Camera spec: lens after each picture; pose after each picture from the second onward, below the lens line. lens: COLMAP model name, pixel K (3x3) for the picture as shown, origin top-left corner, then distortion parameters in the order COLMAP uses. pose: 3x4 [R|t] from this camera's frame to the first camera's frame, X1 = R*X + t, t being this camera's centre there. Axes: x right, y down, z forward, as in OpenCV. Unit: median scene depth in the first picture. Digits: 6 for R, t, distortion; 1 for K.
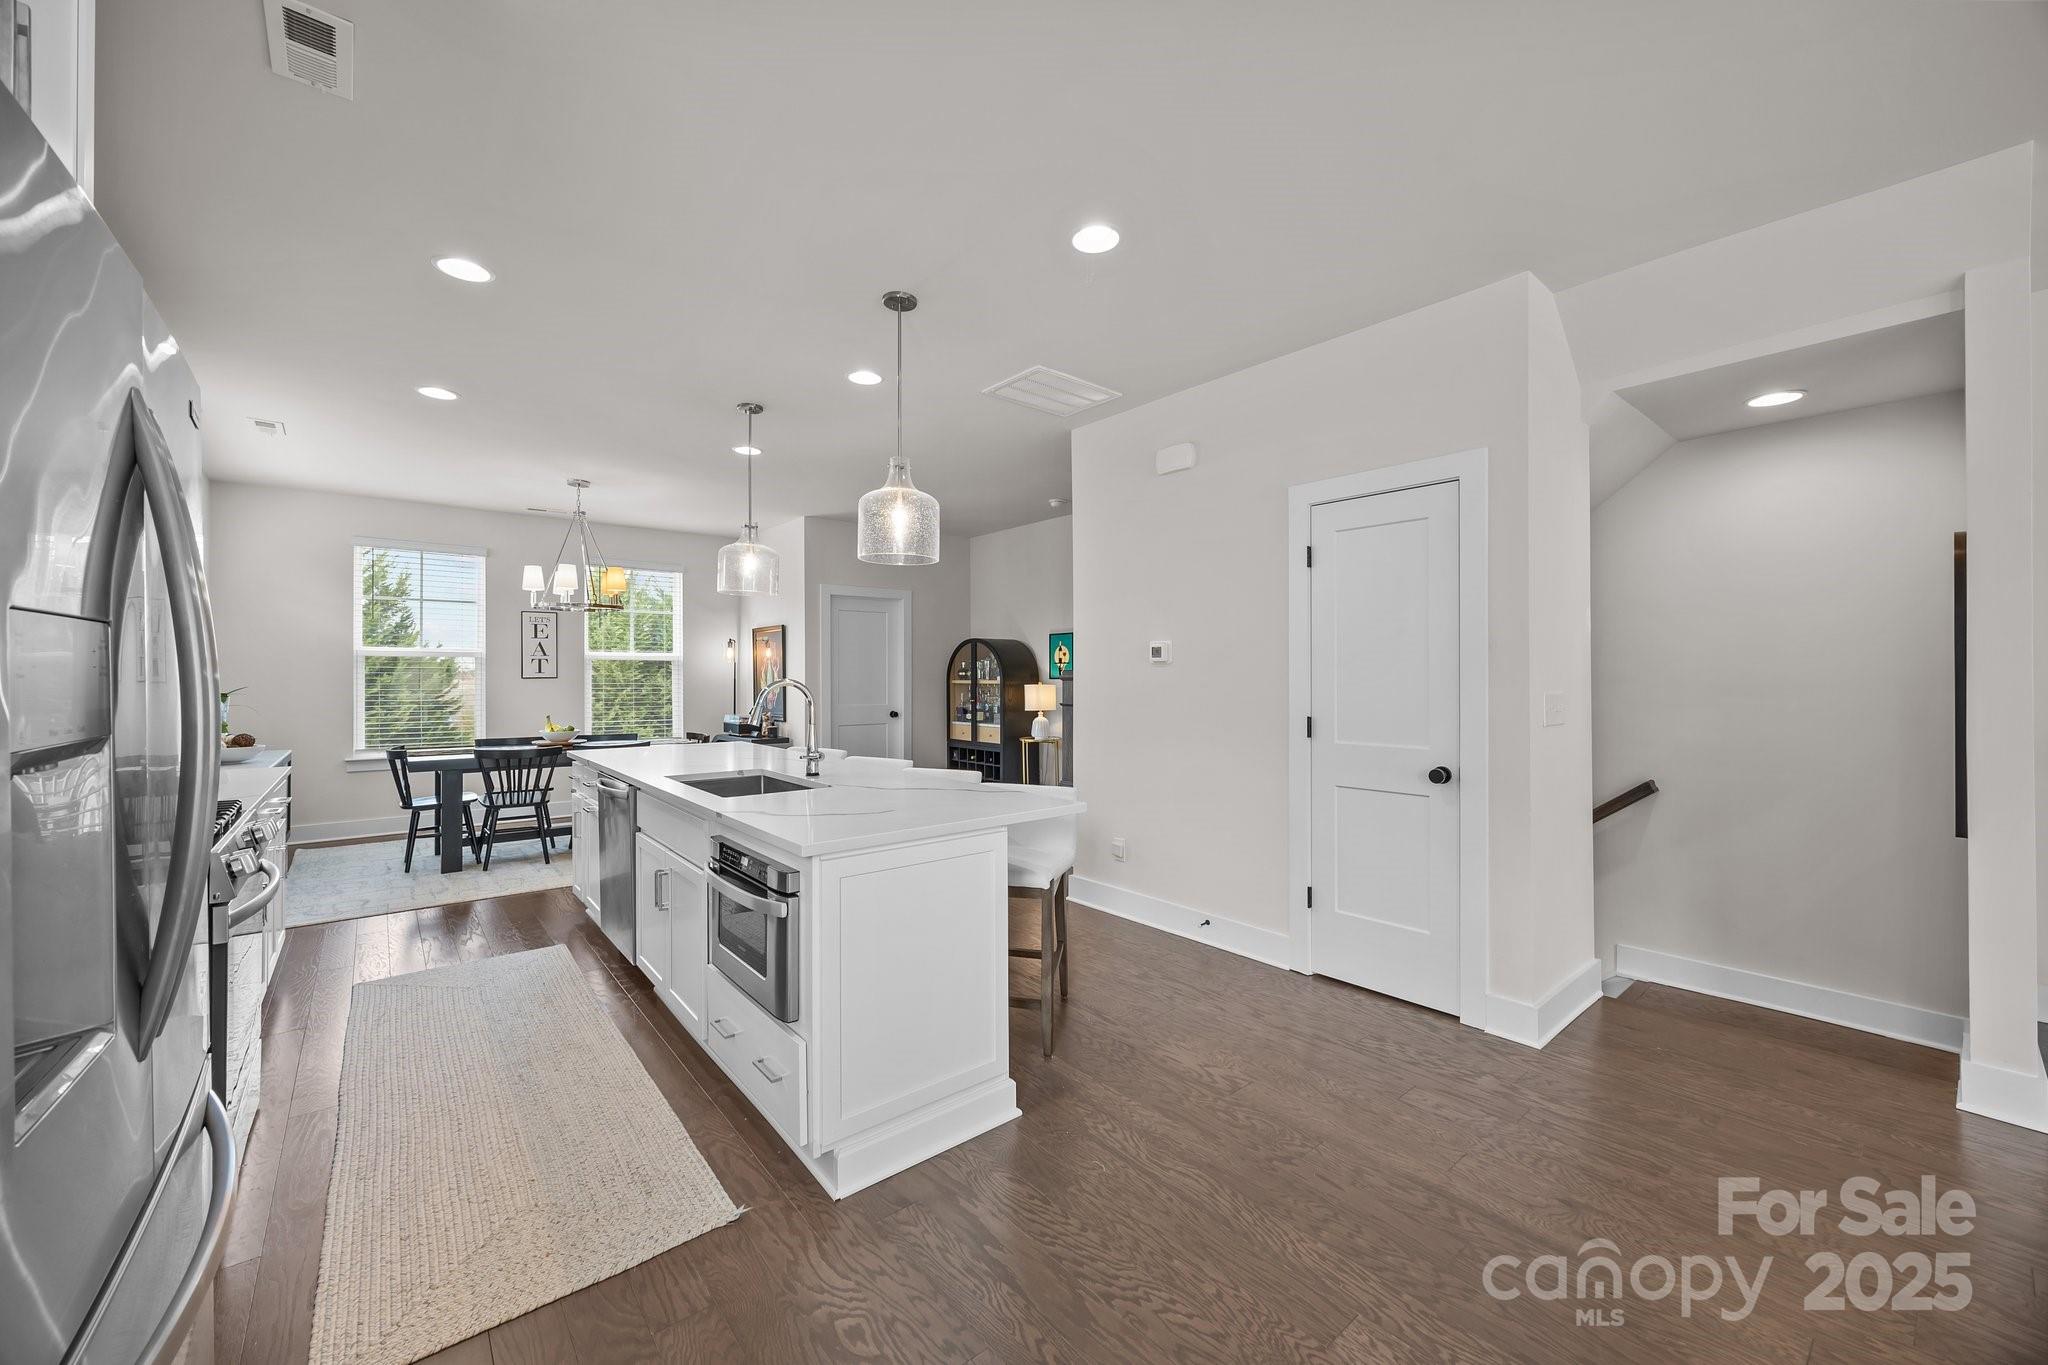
lens RADIAL K [[780.0, 0, 1031.1], [0, 780.0, 678.5], [0, 0, 1]] dist [-0.005813, 0.000146]
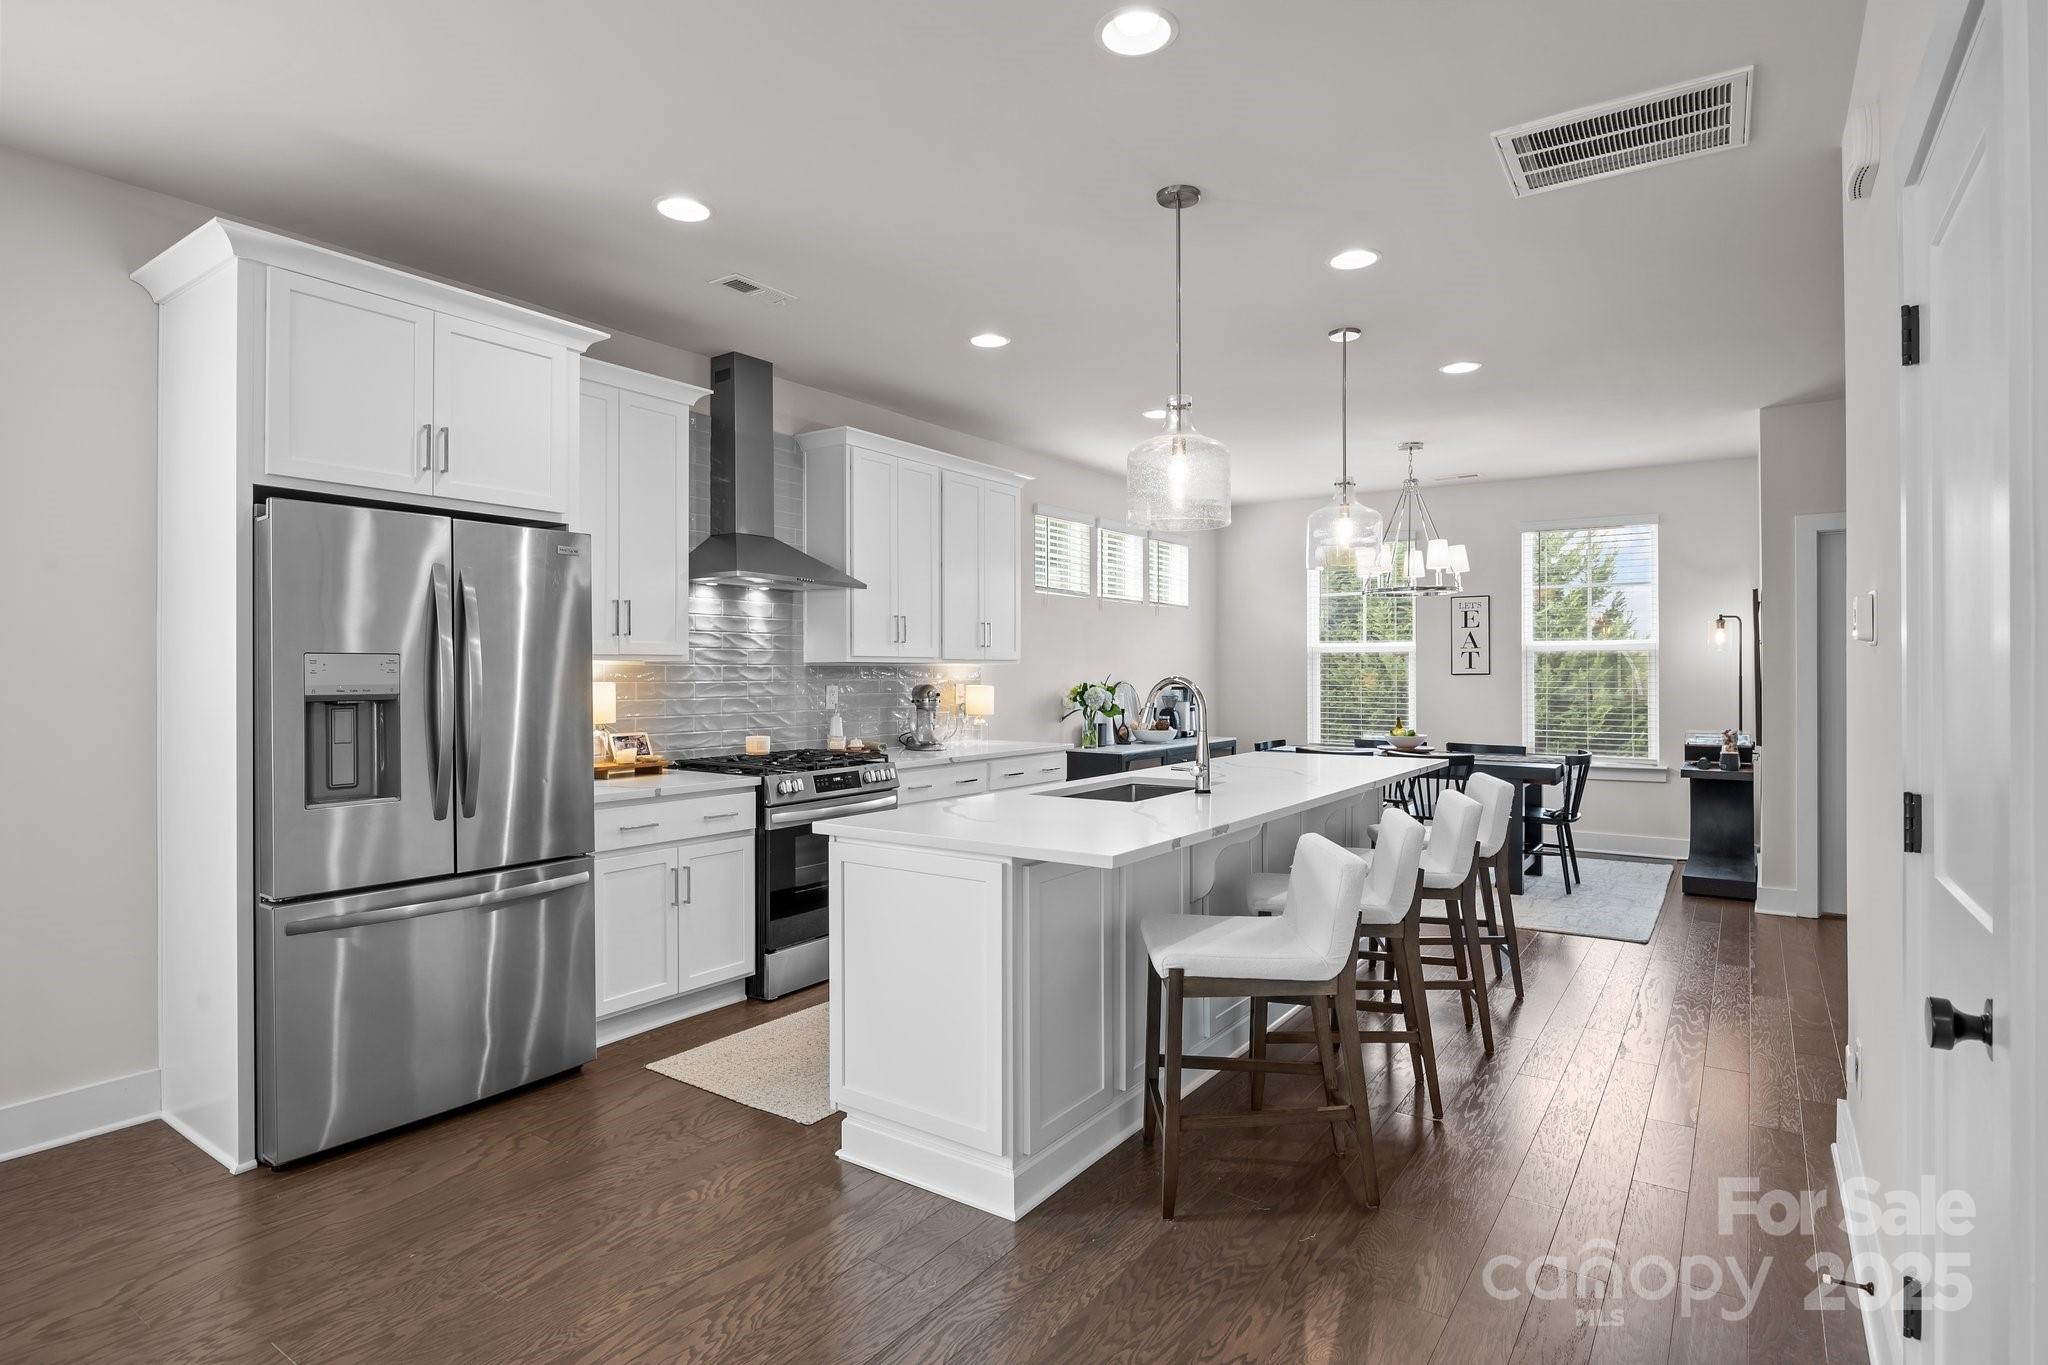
lens RADIAL K [[1037.8, 0, 1027.6], [0, 1037.8, 680.0], [0, 0, 1]] dist [0.004693, -0.000775]
pose [[0.266542, 0.006799, -0.963799, 0.413105], [-0.002243, 0.999977, 0.006433, -0.000943], [0.963821, 0.000447, 0.266551, 0.295129]]
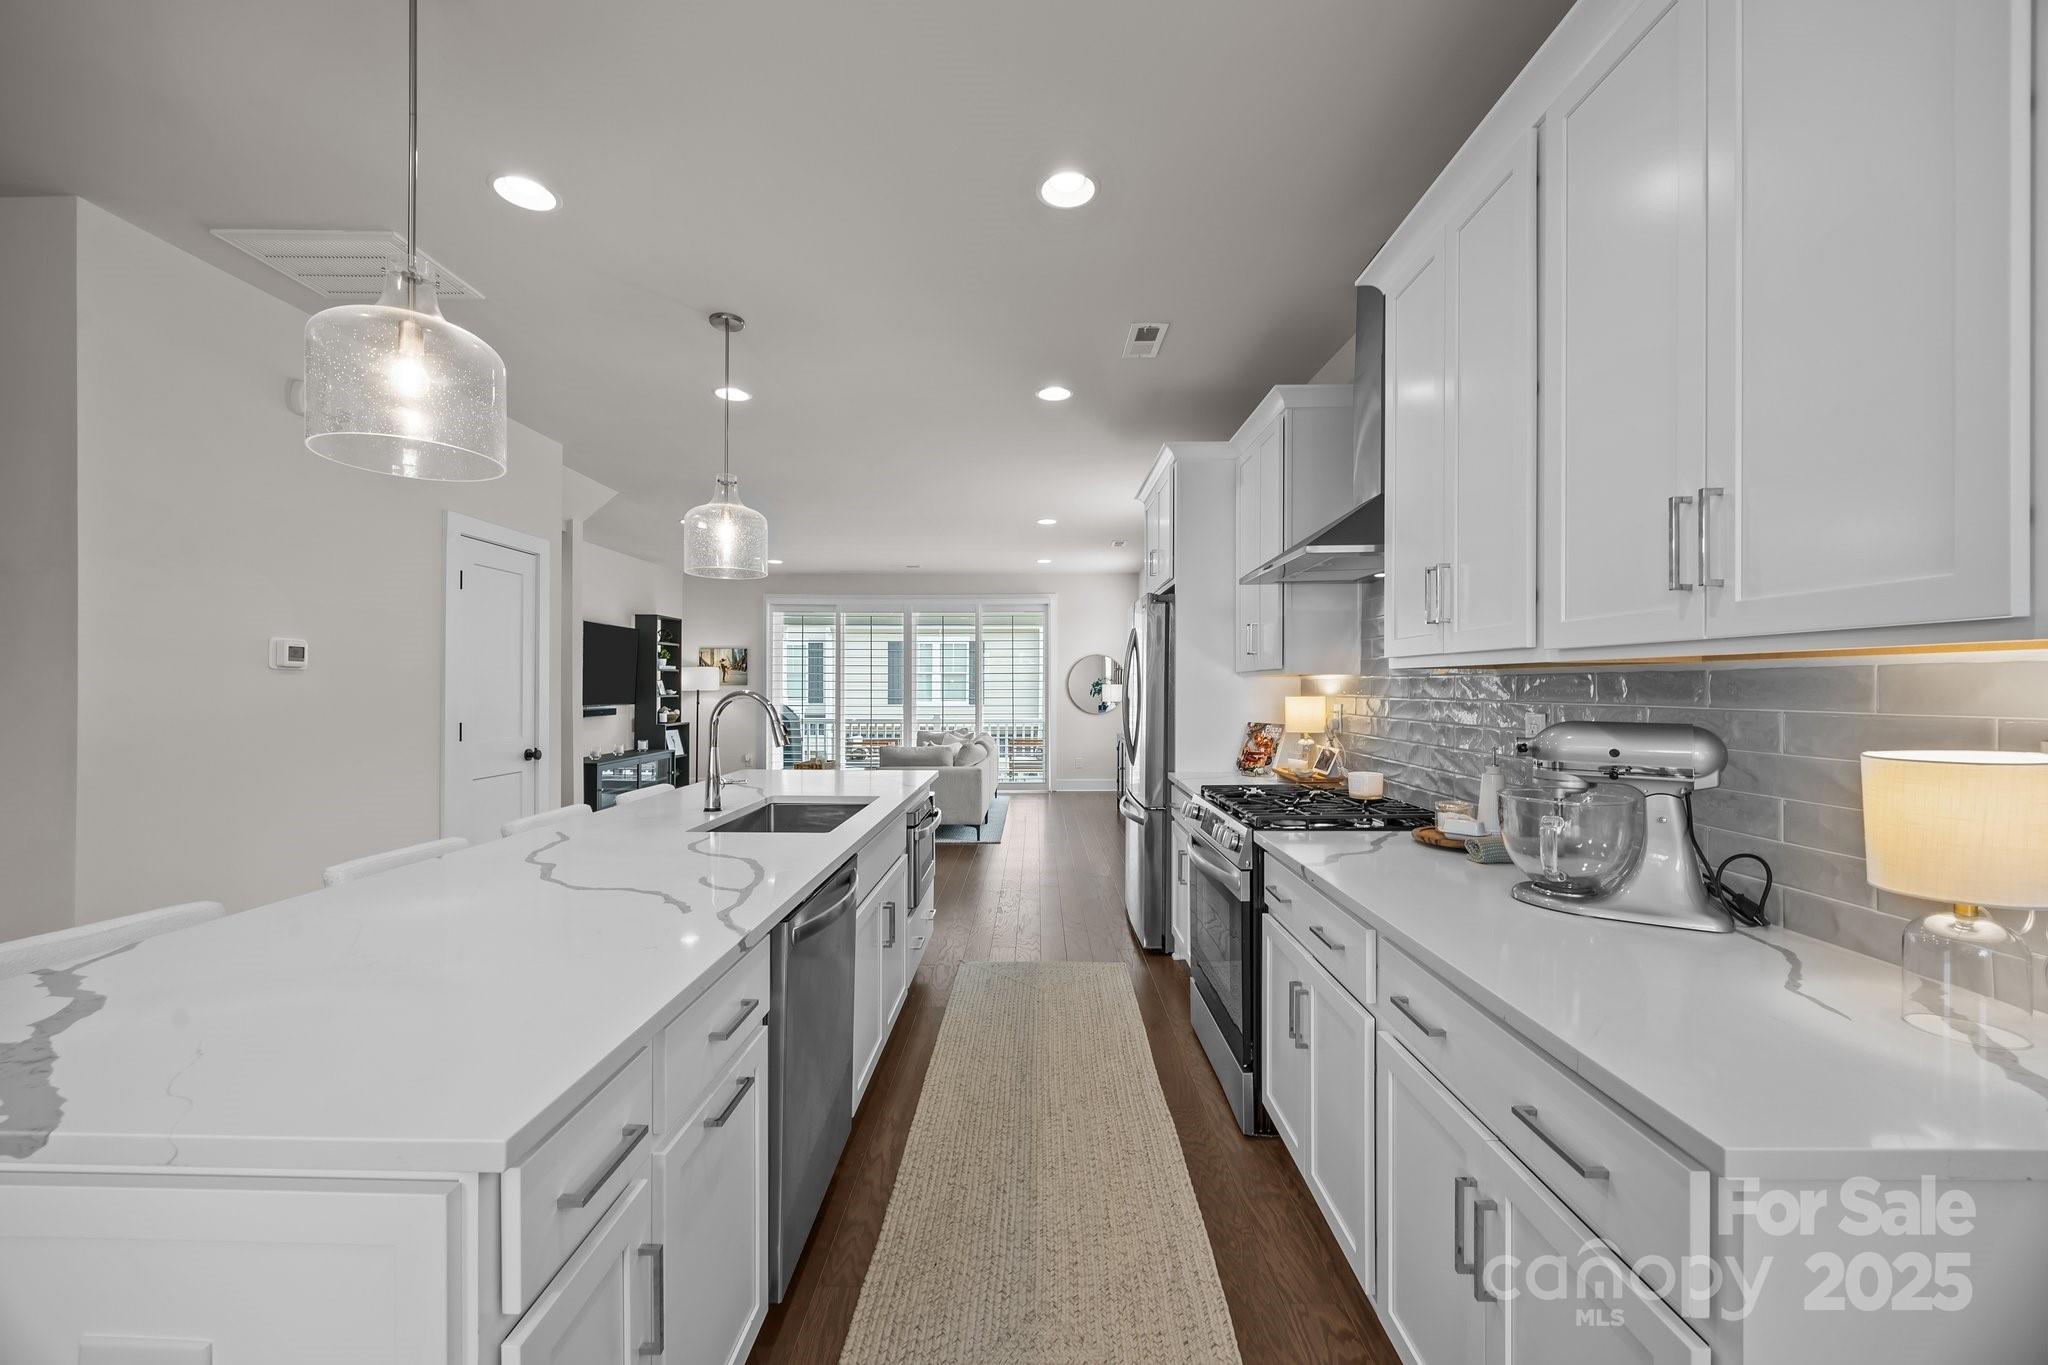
lens RADIAL K [[780.0, 0, 1032.3], [0, 780.0, 684.7], [0, 0, 1]] dist [-0.005813, 0.000146]
pose [[-0.762448, 0.001657, 0.647048, -0.583931], [0.002118, 0.999998, -0.000065, -0.001841], [-0.647047, 0.001321, -0.762449, 0.778288]]
